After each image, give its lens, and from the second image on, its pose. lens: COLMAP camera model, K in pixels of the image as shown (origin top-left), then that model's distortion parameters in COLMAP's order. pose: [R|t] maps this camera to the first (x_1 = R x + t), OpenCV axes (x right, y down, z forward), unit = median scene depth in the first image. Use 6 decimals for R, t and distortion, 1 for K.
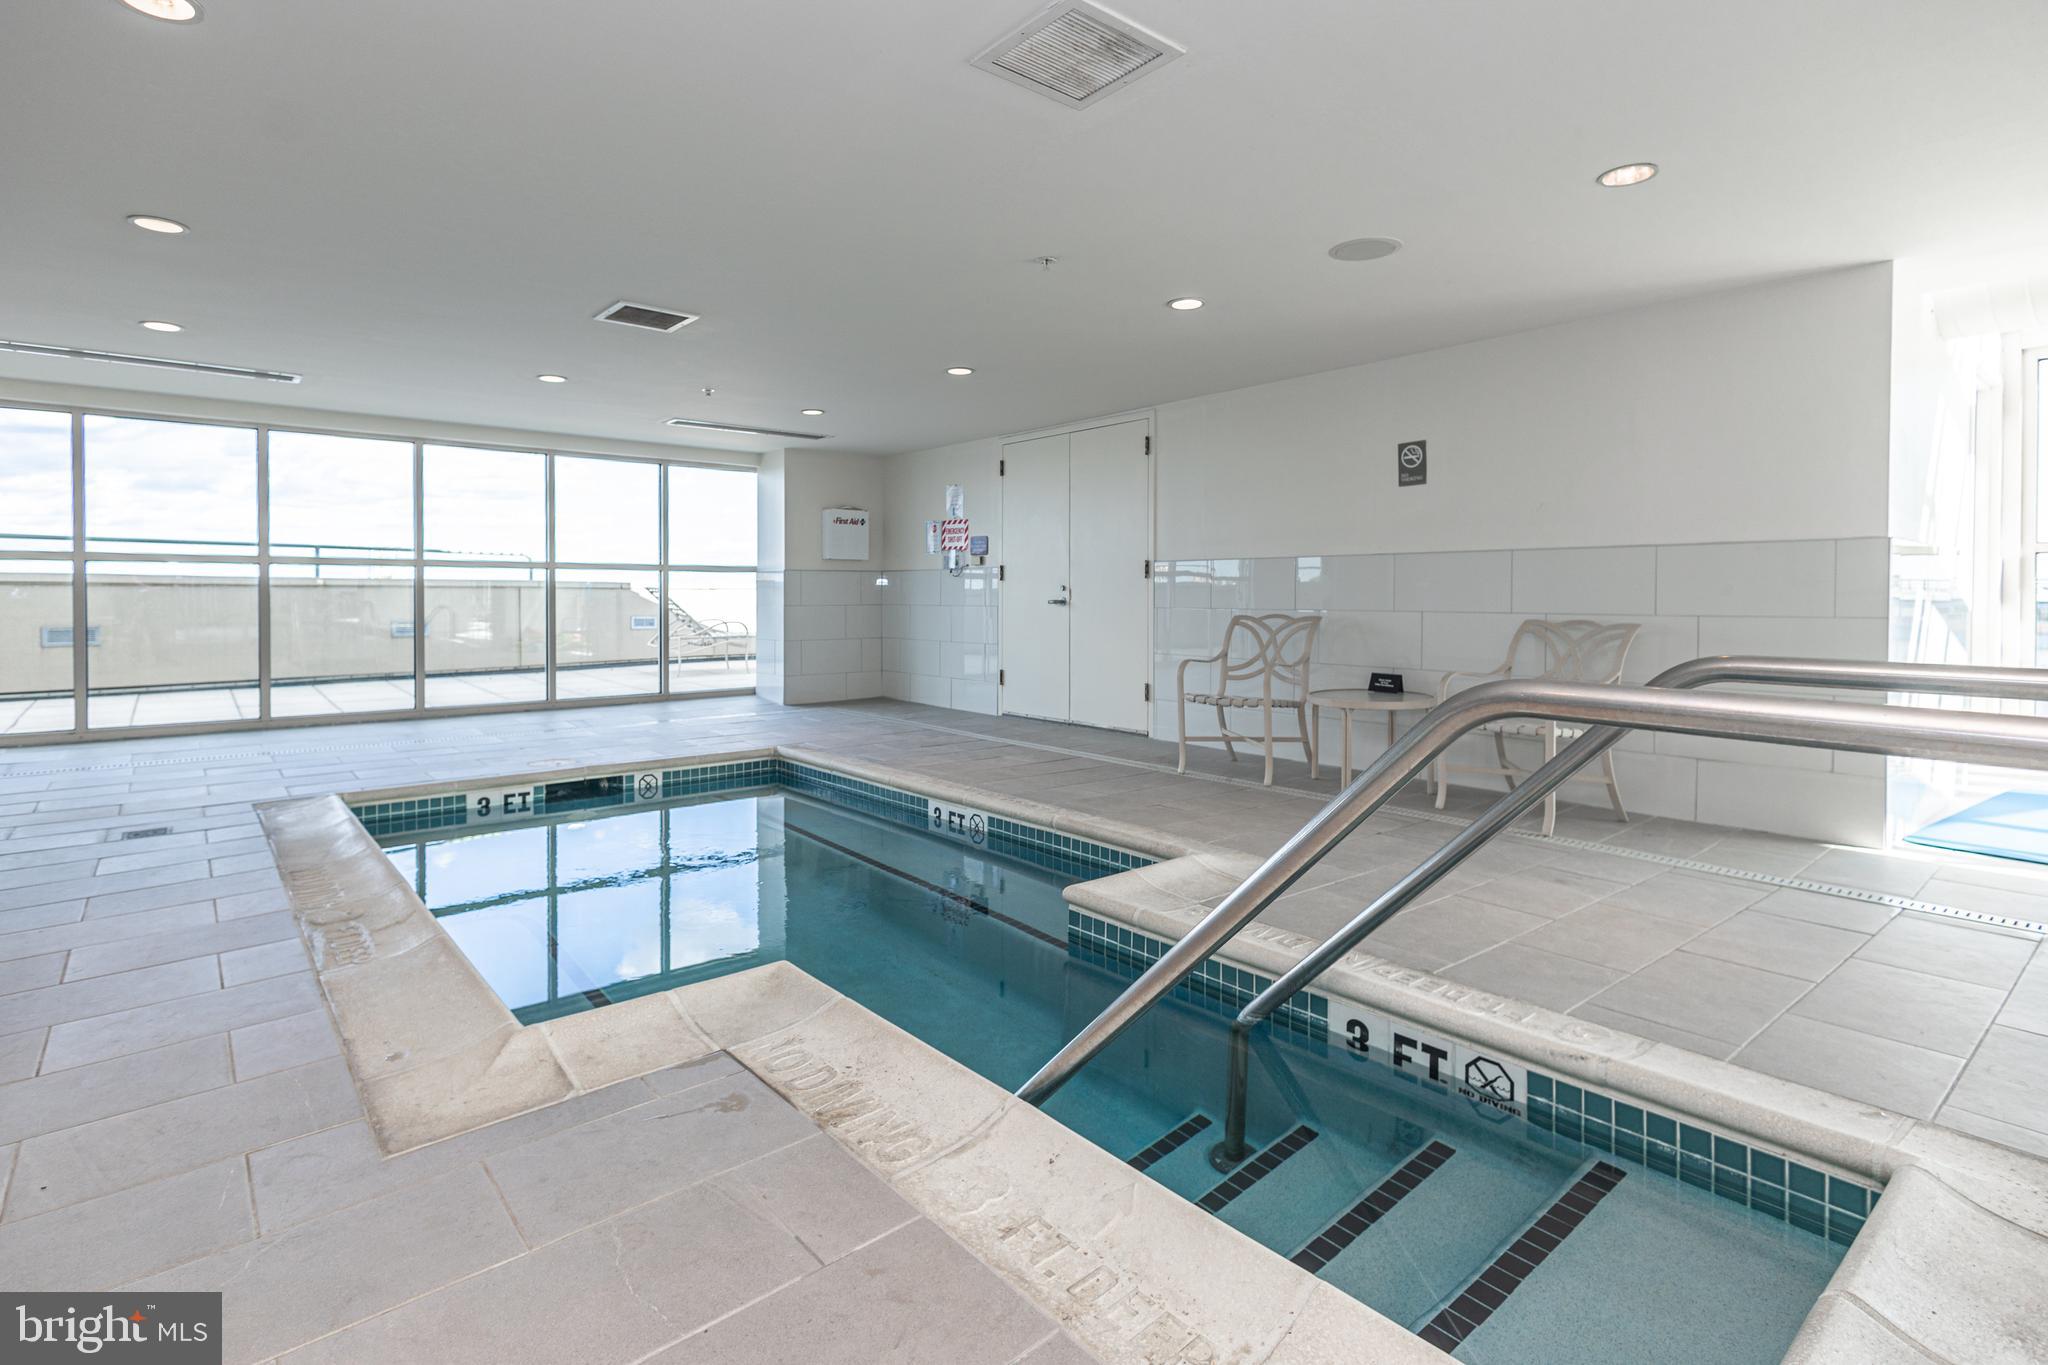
lens RADIAL K [[1022.1, 0, 1018.1], [0, 1022.1, 604.2], [0, 0, 1]] dist [0.000638, 0.000038]
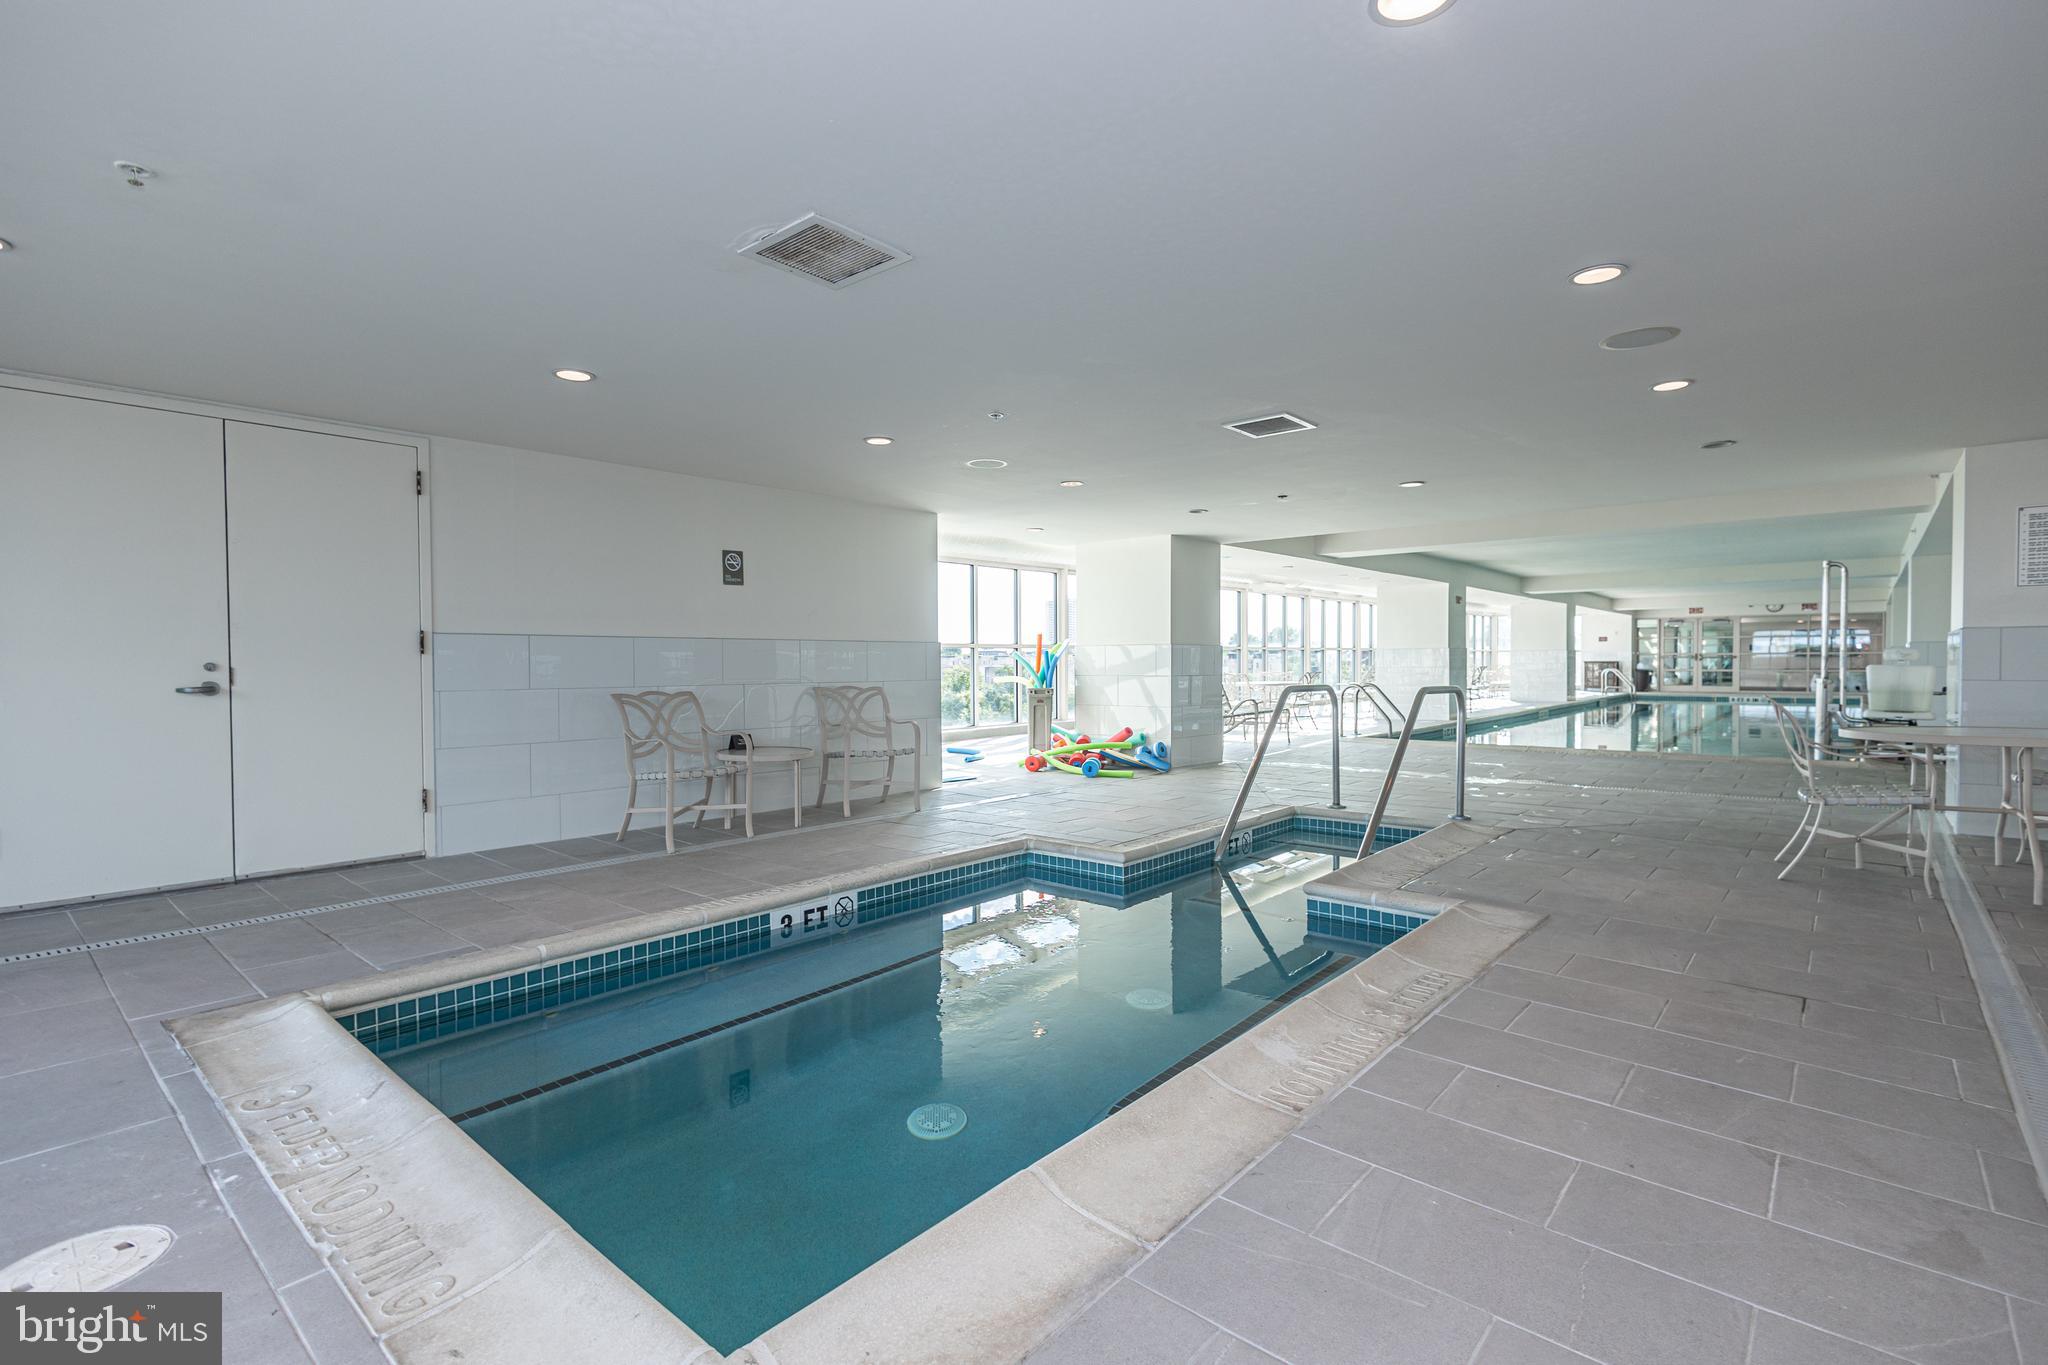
lens RADIAL K [[941.8, 0, 1024.0], [0, 941.8, 682.5], [0, 0, 1]] dist [0.000132, 0.000014]
pose [[-0.168676, -0.019079, 0.985487, -0.834511], [0.016094, 0.999626, 0.022107, -0.015595], [-0.985540, 0.019590, -0.168306, 0.851151]]
